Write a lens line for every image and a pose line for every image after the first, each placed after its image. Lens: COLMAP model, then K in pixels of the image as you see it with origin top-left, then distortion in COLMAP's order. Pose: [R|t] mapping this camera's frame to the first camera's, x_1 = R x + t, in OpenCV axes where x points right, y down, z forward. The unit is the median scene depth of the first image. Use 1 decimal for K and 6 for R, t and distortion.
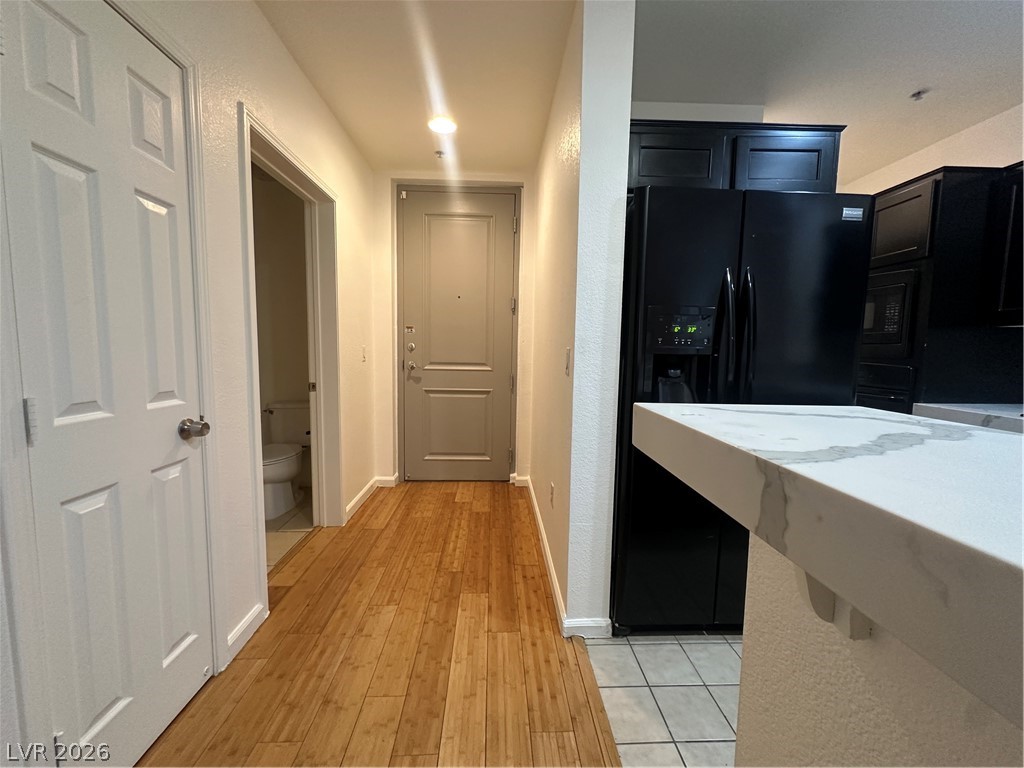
lens RADIAL K [[409.9, 0, 509.3], [0, 409.9, 383.3], [0, 0, 1]] dist [-0.002878, 0.000069]
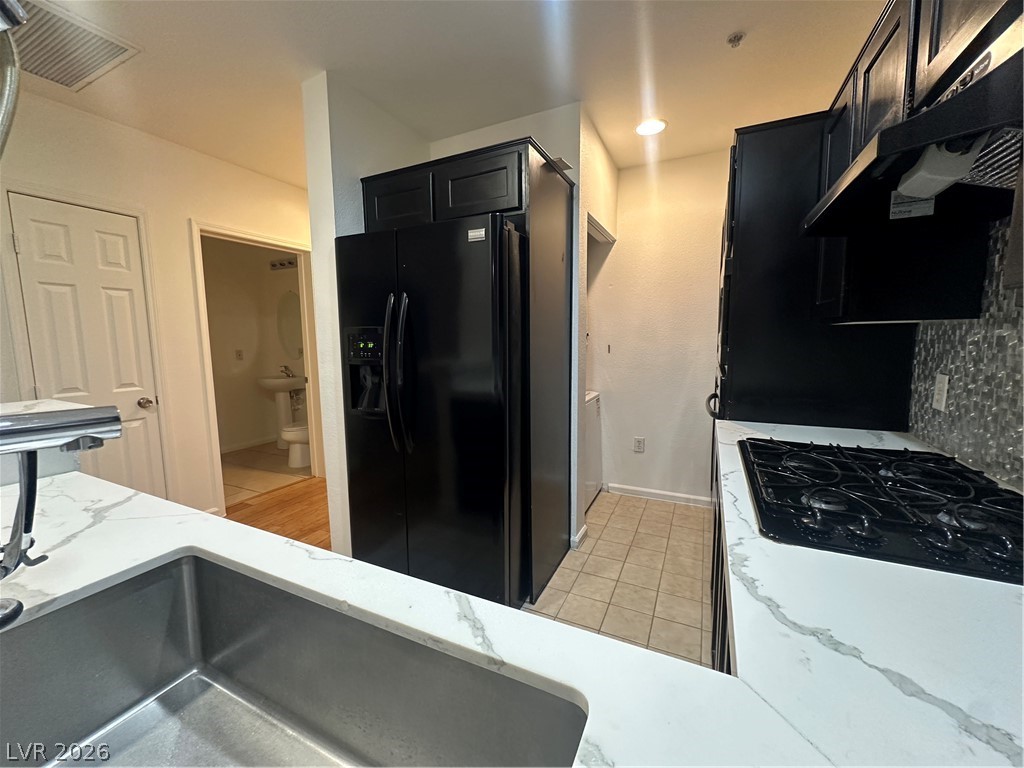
lens RADIAL K [[409.8, 0, 510.1], [0, 409.8, 382.1], [0, 0, 1]] dist [0.000143, 0.000720]
pose [[0.880499, 0.028214, -0.473208, 1.023284], [-0.018491, 0.999512, 0.025186, -0.041425], [0.473688, -0.013426, 0.880590, 0.065691]]
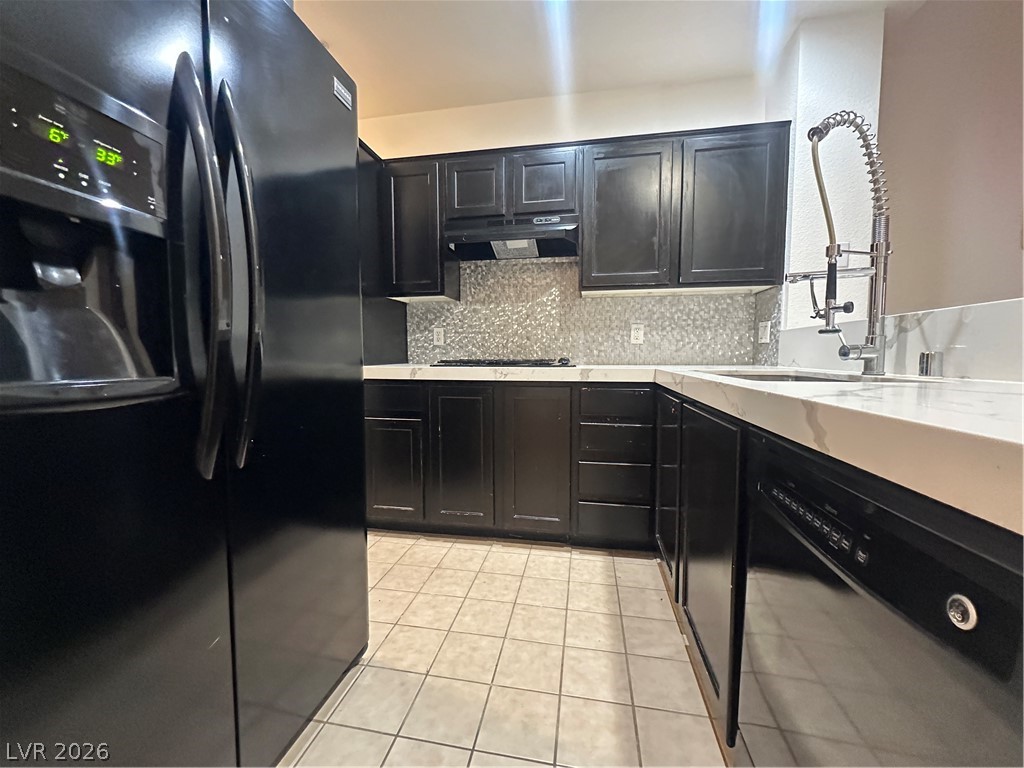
lens RADIAL K [[409.9, 0, 509.3], [0, 409.9, 383.3], [0, 0, 1]] dist [-0.002878, 0.000069]
pose [[0.229385, -0.087692, 0.969377, 0.100695], [0.090792, 0.993519, 0.068391, 0.055703], [-0.969092, 0.072324, 0.235860, 0.403067]]
